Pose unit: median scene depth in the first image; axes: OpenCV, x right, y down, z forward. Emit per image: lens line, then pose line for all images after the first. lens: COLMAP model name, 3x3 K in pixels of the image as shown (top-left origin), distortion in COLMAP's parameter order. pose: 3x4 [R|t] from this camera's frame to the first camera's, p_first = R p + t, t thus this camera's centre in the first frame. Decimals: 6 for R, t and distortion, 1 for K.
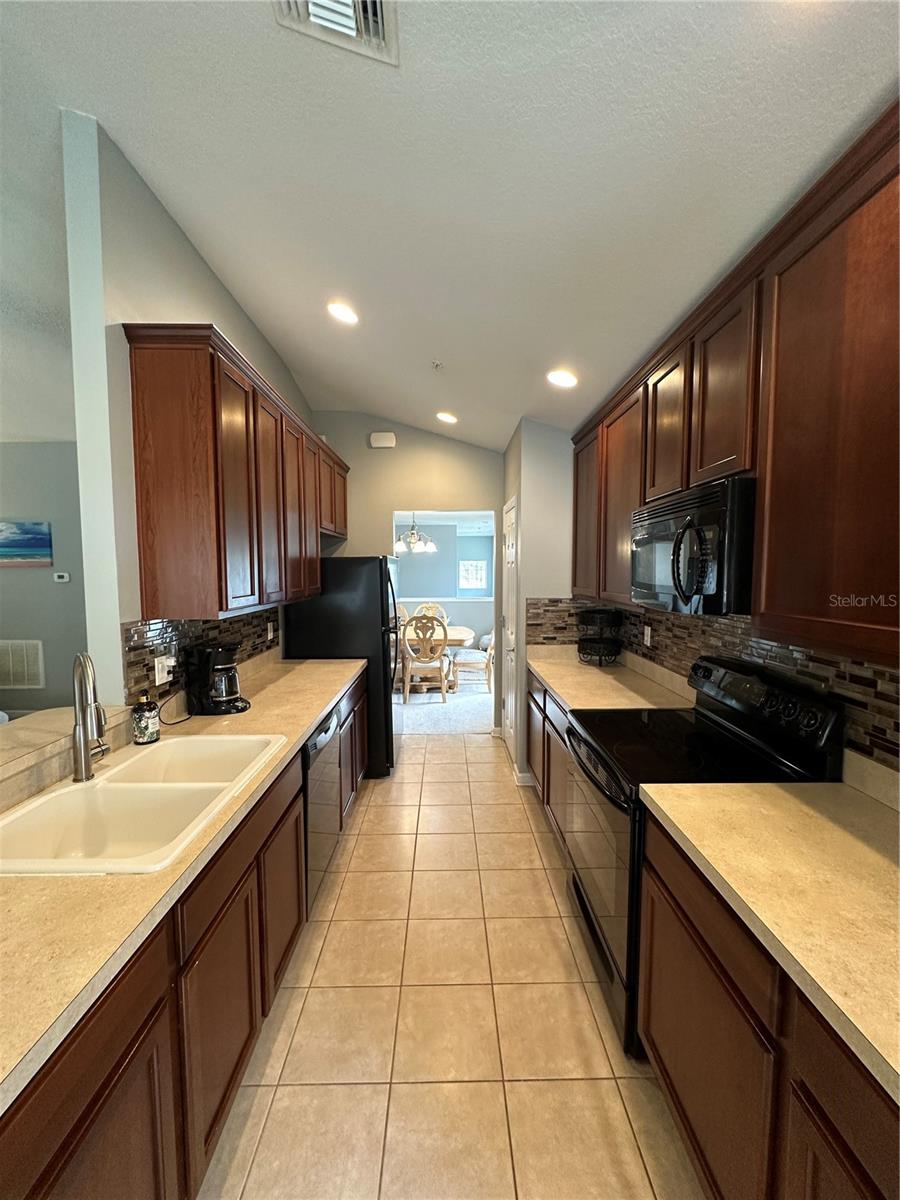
lens RADIAL K [[479.6, 0, 452.4], [0, 479.6, 600.9], [0, 0, 1]] dist [0.000006, 0.000262]
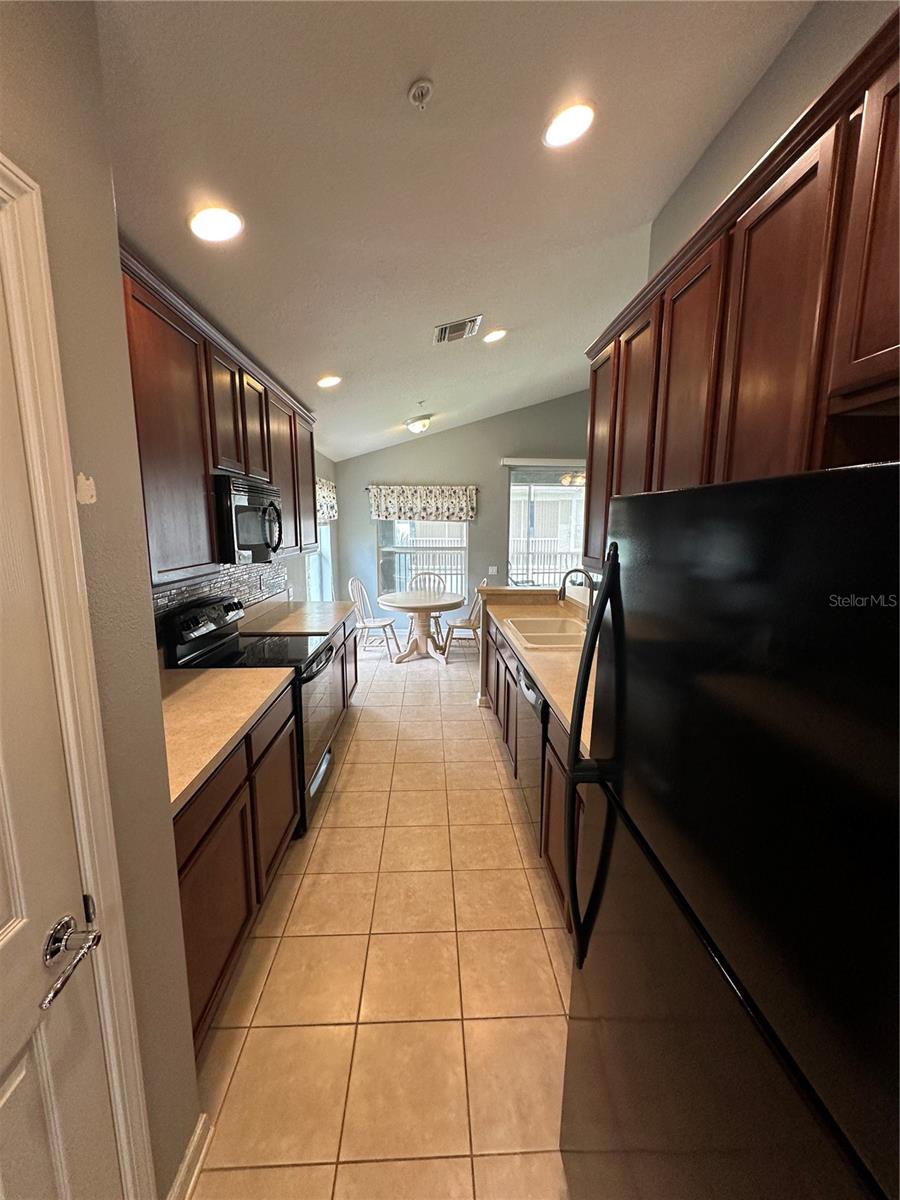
lens RADIAL K [[479.6, 0, 452.4], [0, 479.6, 600.9], [0, 0, 1]] dist [0.000006, 0.000262]
pose [[-0.999440, 0.004045, -0.033208, -0.070070], [-0.003597, 0.973911, 0.226900, -0.176017], [0.033260, 0.226893, -0.973352, 2.242142]]
